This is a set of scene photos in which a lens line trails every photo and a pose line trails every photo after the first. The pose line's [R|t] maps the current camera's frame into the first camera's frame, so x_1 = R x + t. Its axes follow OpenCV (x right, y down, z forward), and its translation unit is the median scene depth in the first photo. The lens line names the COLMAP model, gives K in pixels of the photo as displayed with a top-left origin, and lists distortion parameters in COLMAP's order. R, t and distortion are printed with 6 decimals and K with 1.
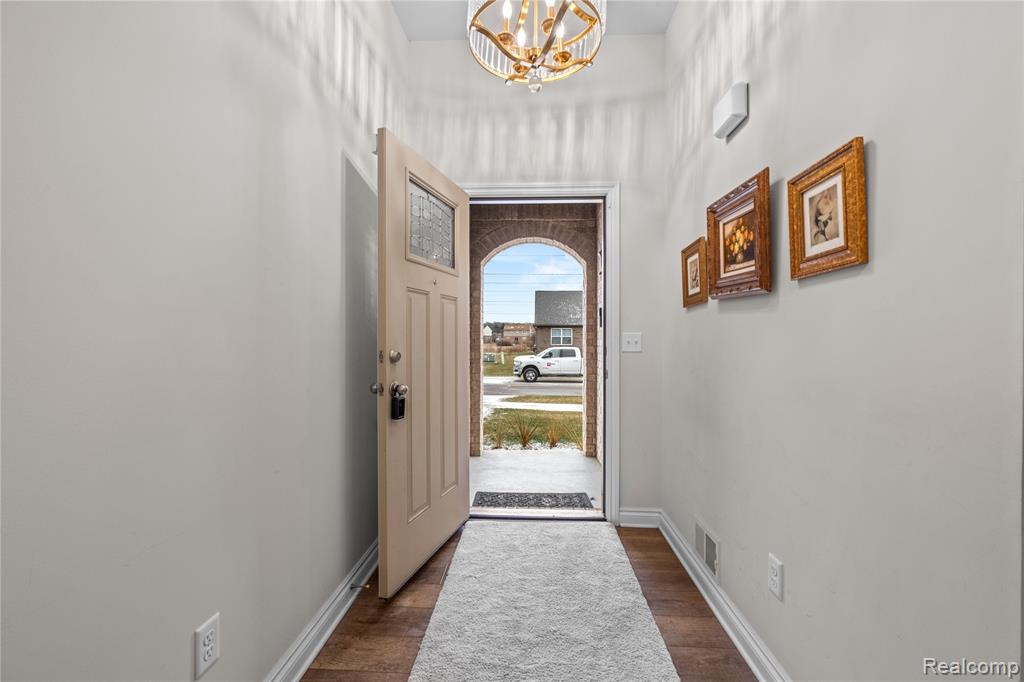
lens RADIAL K [[433.7, 0, 512.0], [0, 433.7, 341.0], [0, 0, 1]] dist [-0.000114, 0.000064]
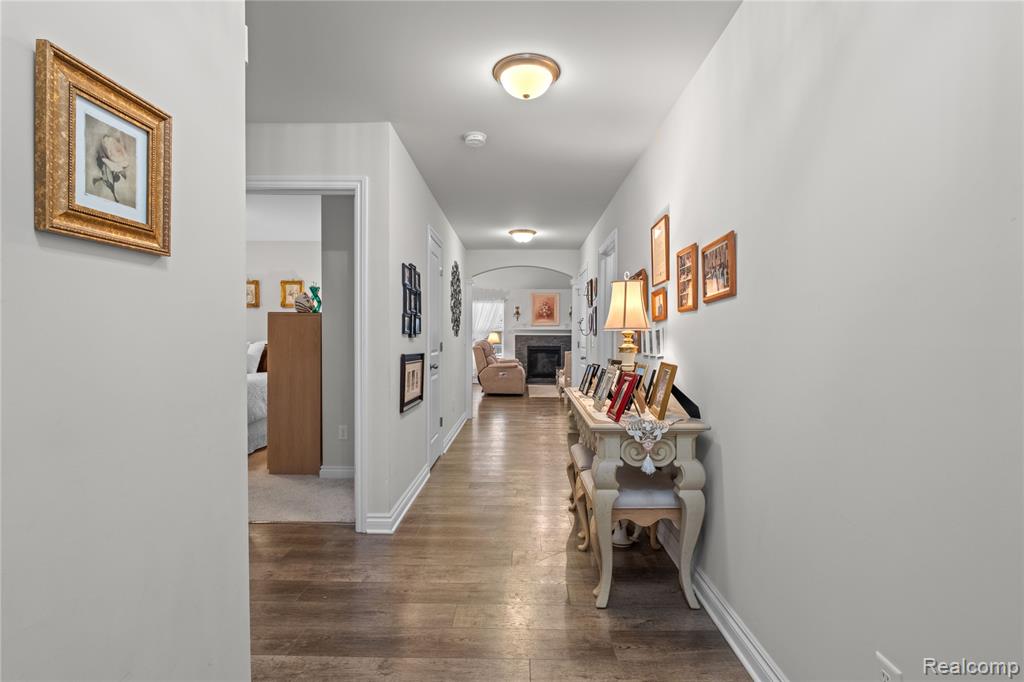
lens RADIAL K [[501.6, 0, 512.0], [0, 501.6, 341.0], [0, 0, 1]] dist [-0.000033, -0.000018]
pose [[-0.999430, -0.007592, -0.032894, 0.098979], [-0.008196, 0.999800, 0.018262, -0.021730], [0.032749, 0.018521, -0.999292, 1.839083]]
